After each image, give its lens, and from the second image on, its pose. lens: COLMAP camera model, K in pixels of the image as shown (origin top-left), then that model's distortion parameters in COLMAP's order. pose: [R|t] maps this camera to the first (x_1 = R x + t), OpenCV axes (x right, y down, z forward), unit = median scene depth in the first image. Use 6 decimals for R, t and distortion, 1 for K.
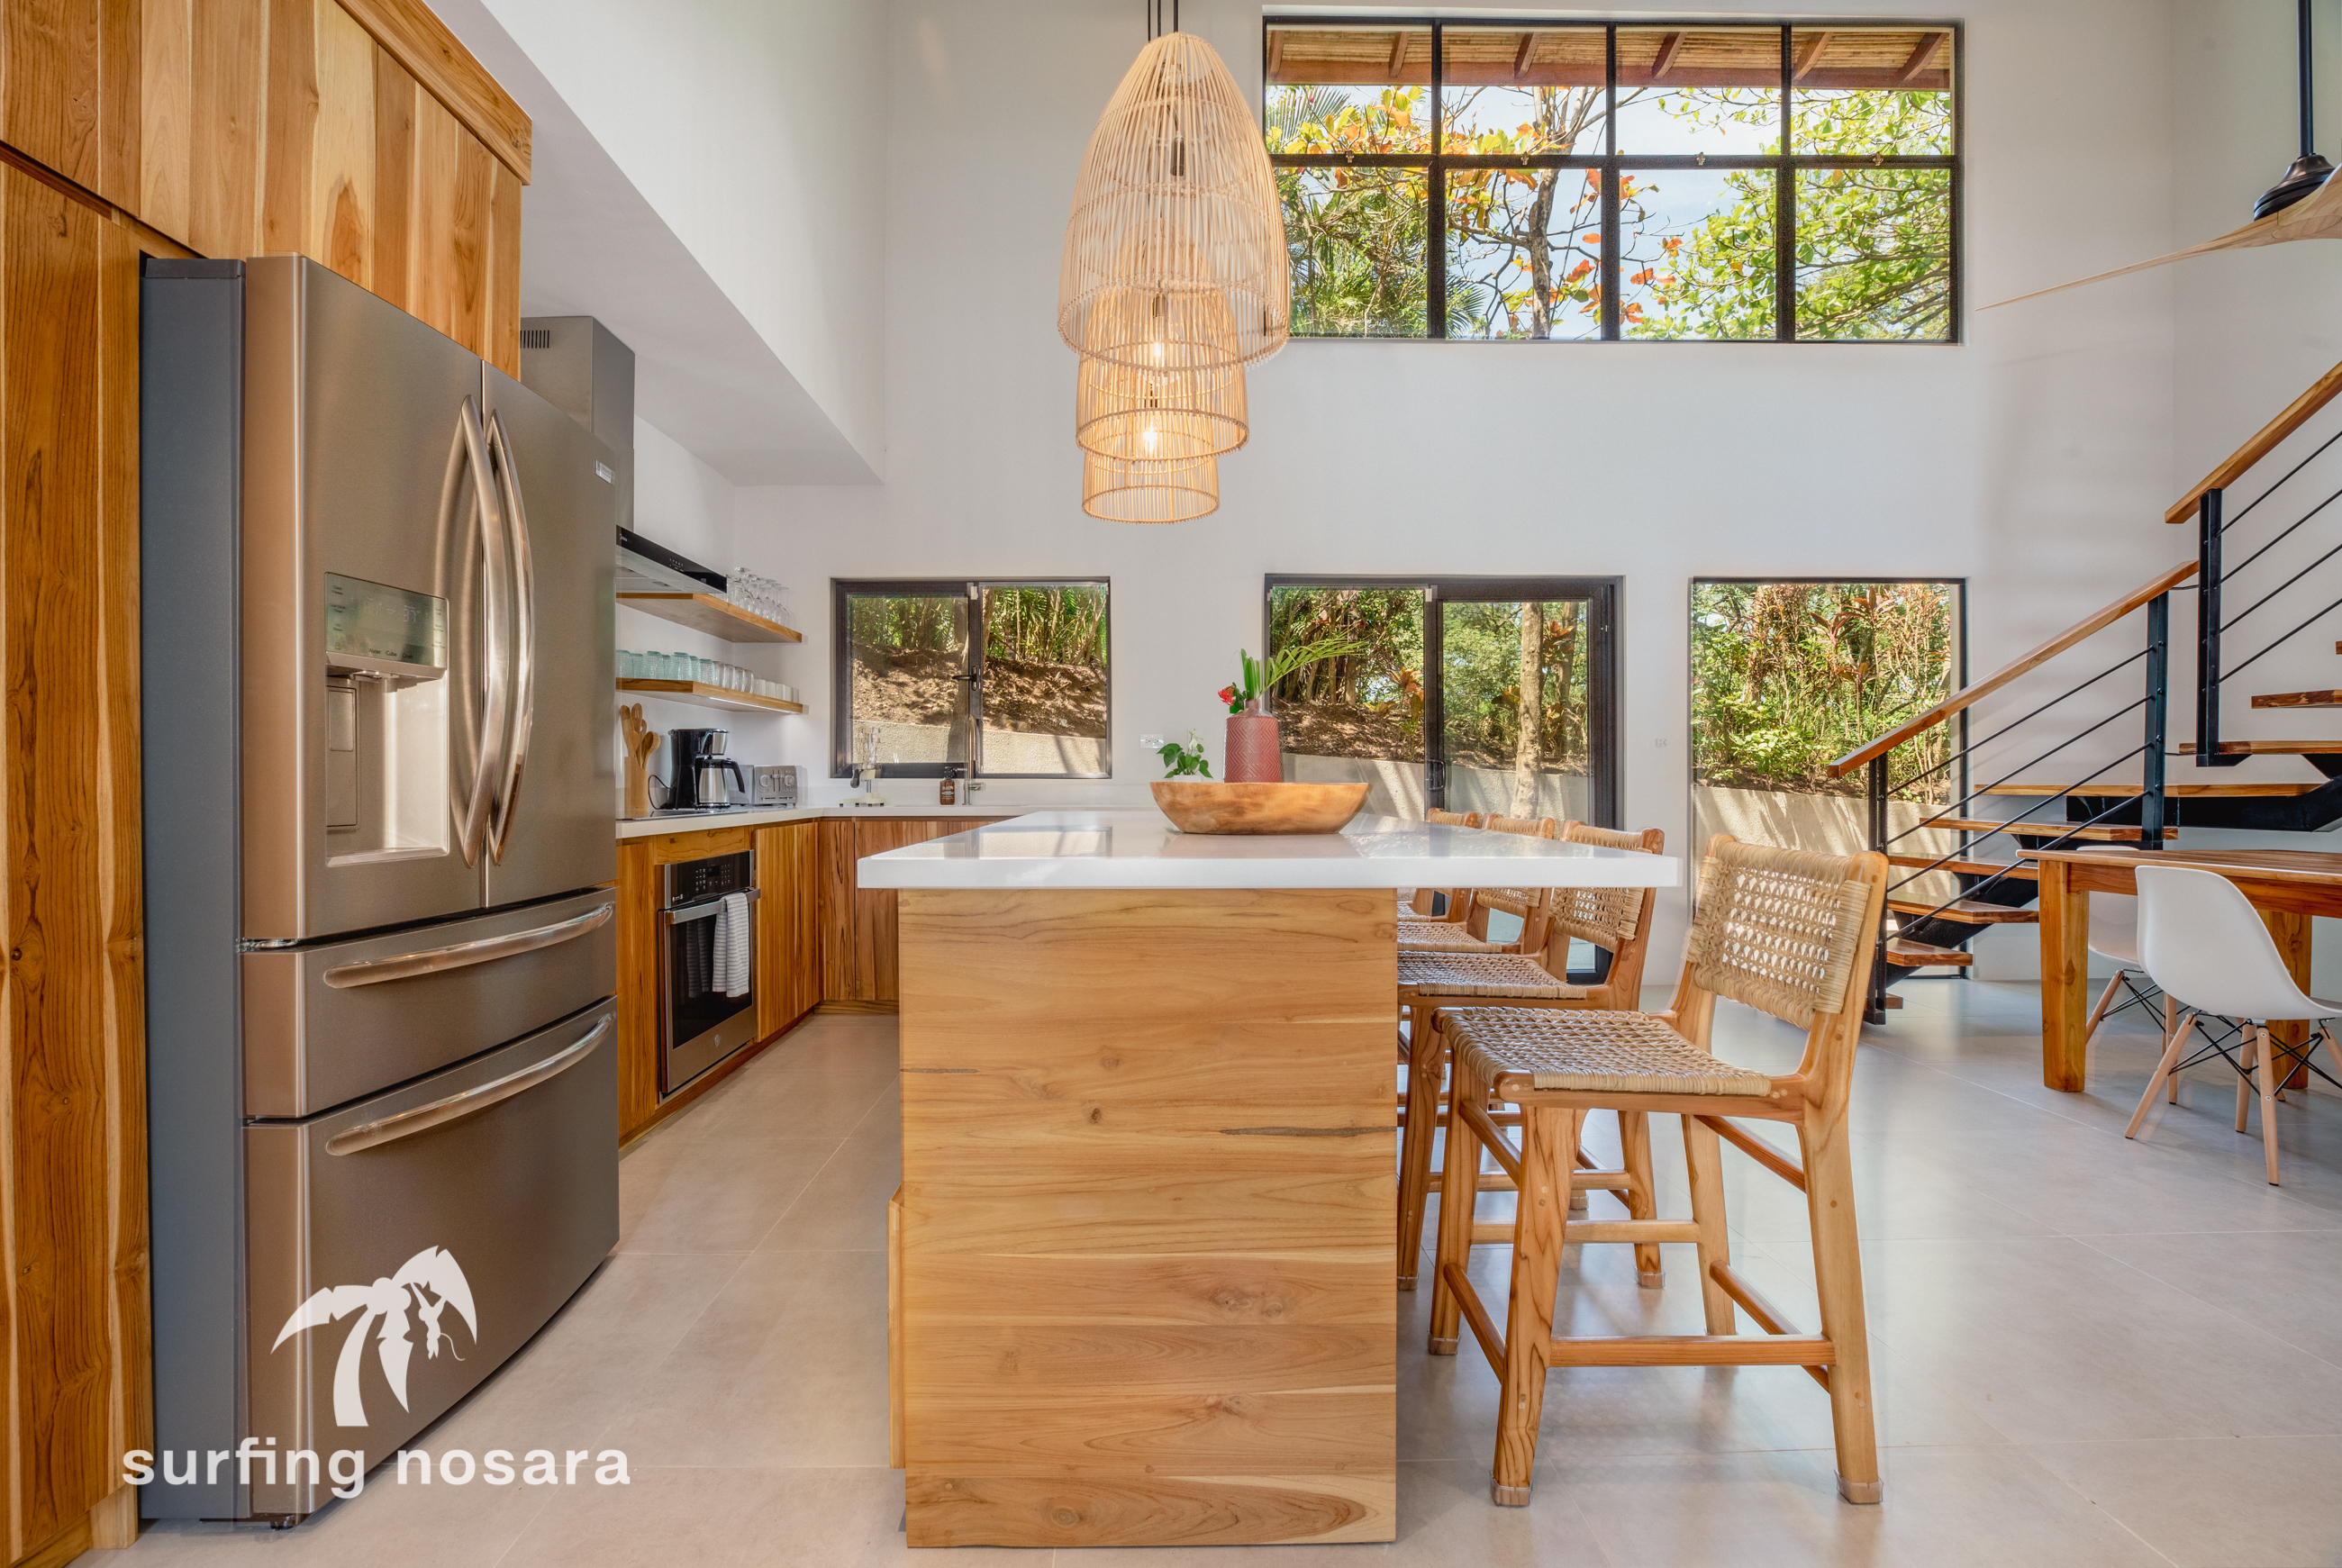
lens RADIAL K [[1063.3, 0, 1162.7], [0, 1063.3, 793.8], [0, 0, 1]] dist [-0.023873, -0.000584]
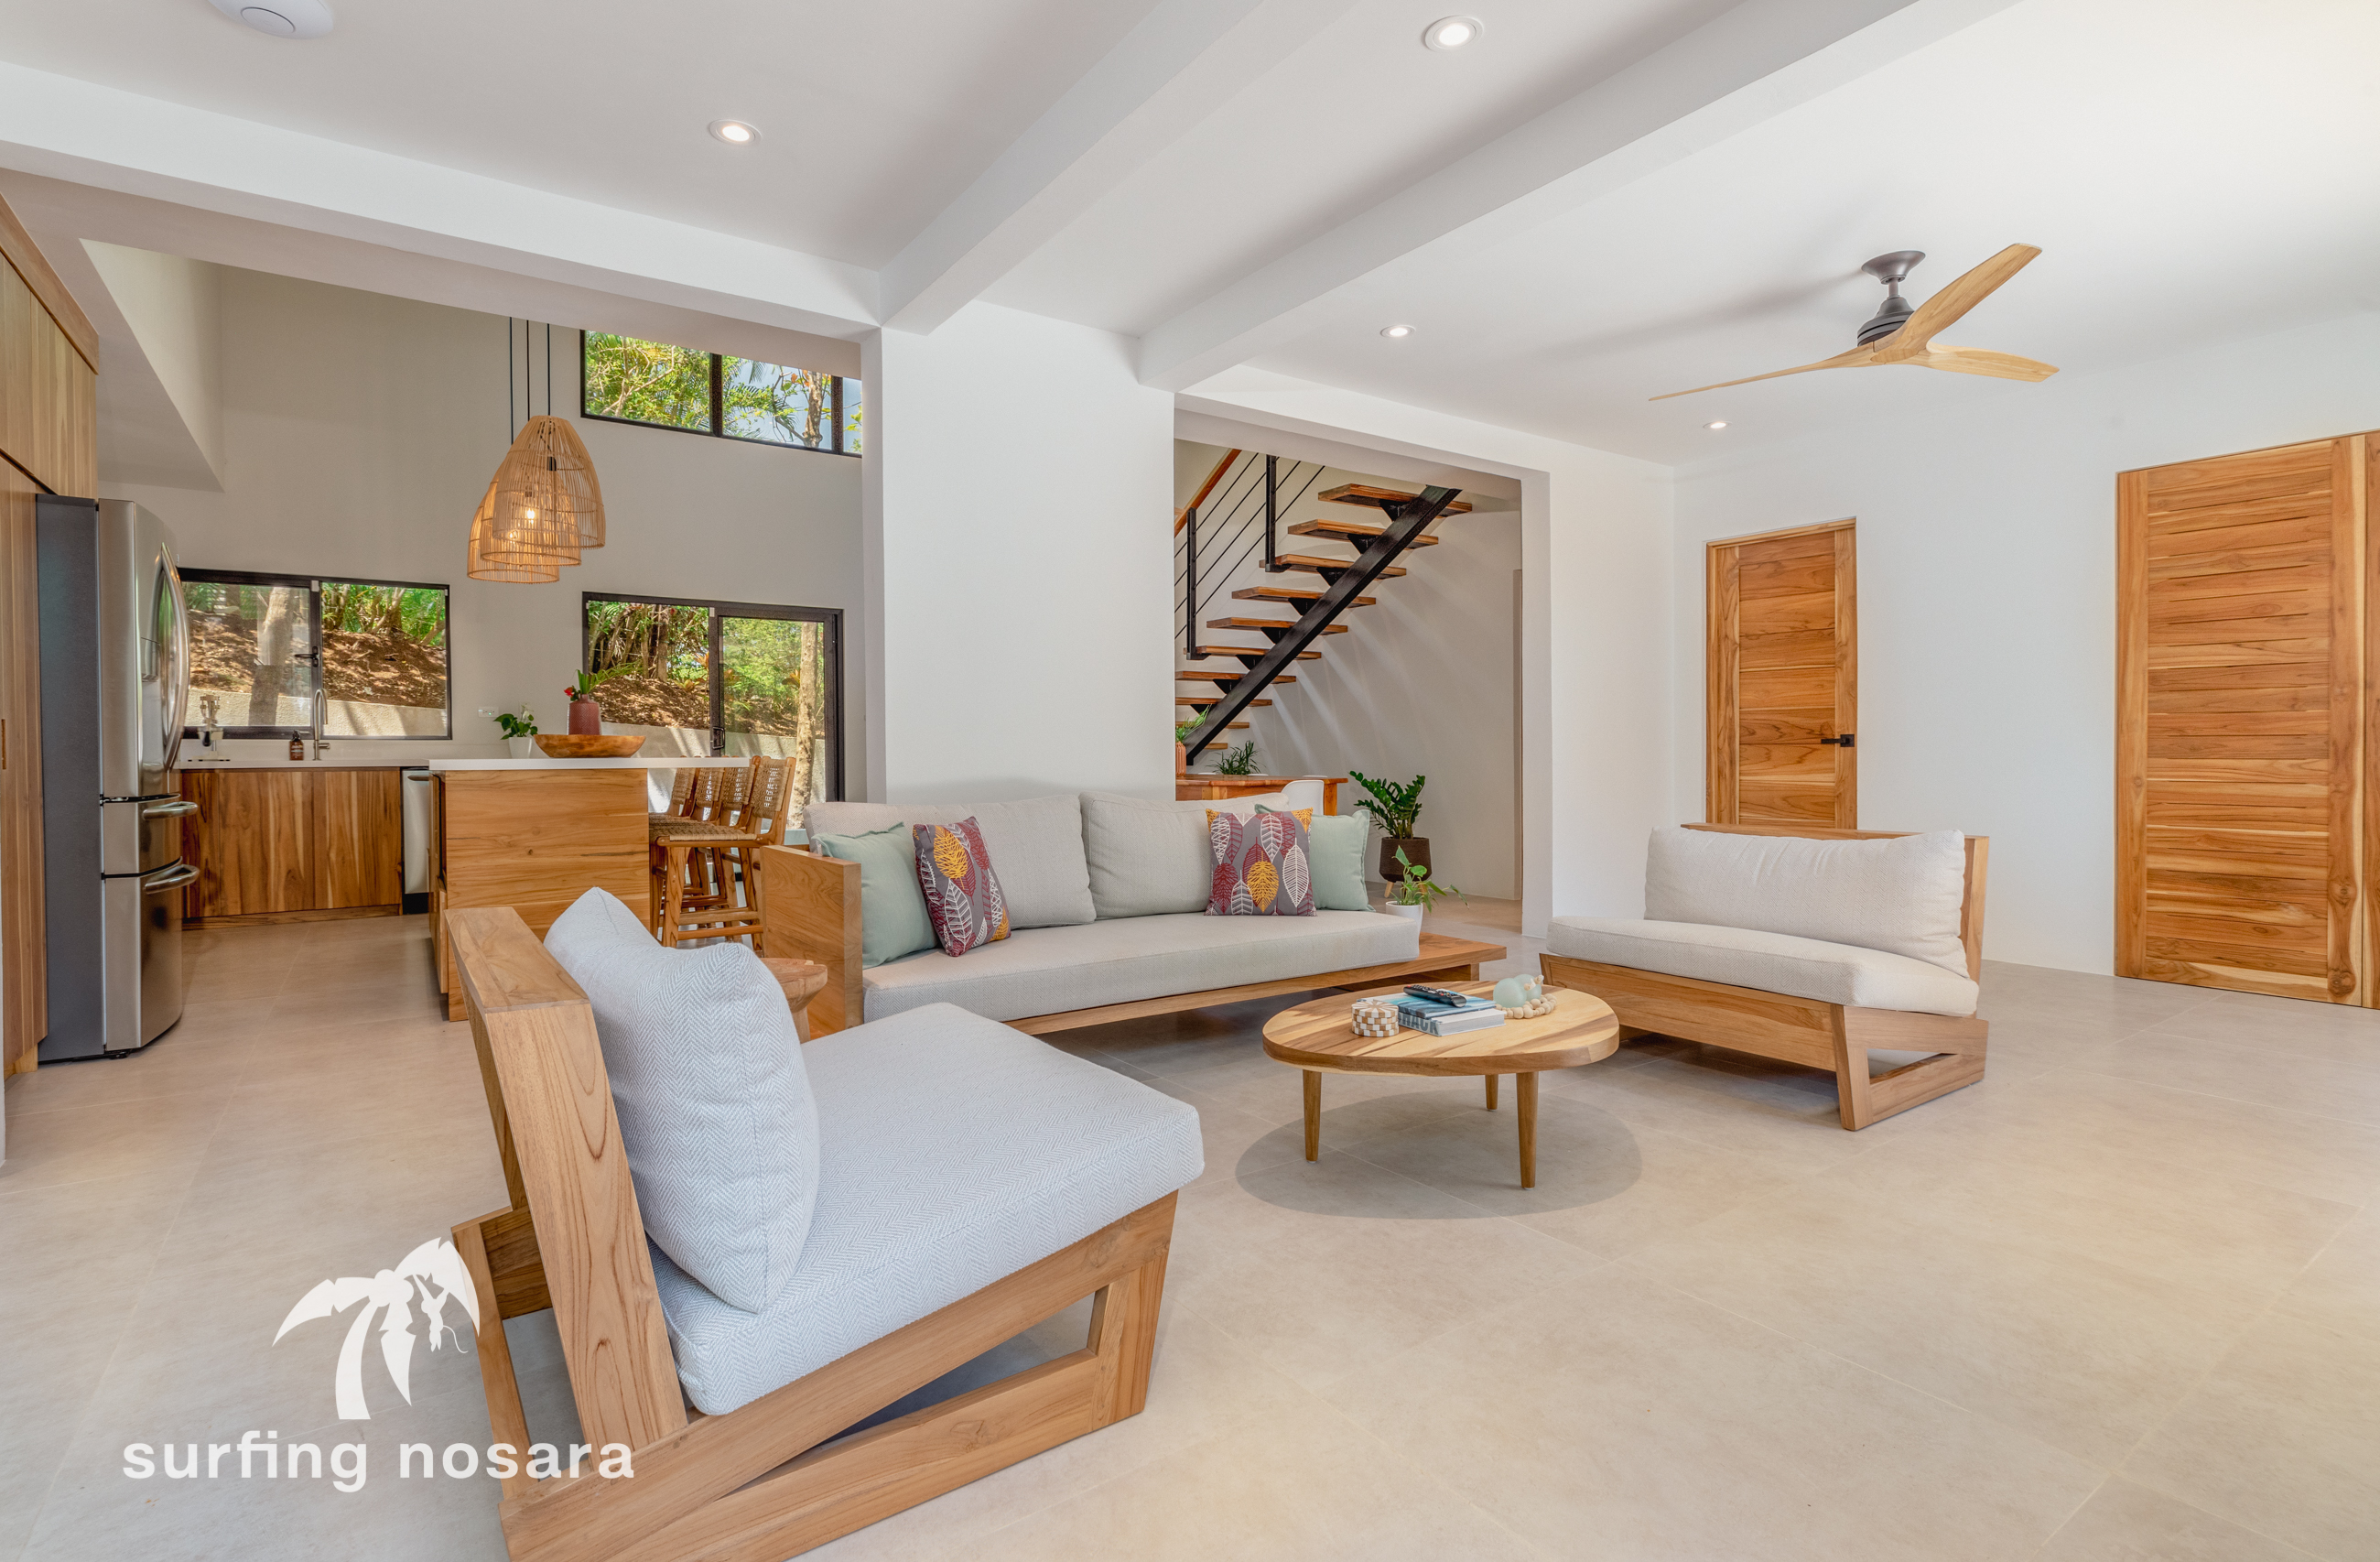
lens RADIAL K [[1165.5, 0, 1193.9], [0, 1165.5, 768.4], [0, 0, 1]] dist [0.000117, 0.000343]
pose [[0.831920, -0.009929, 0.554807, -0.097555], [0.010302, 0.999944, 0.002447, 0.029888], [-0.554800, 0.003680, 0.831976, -0.790519]]
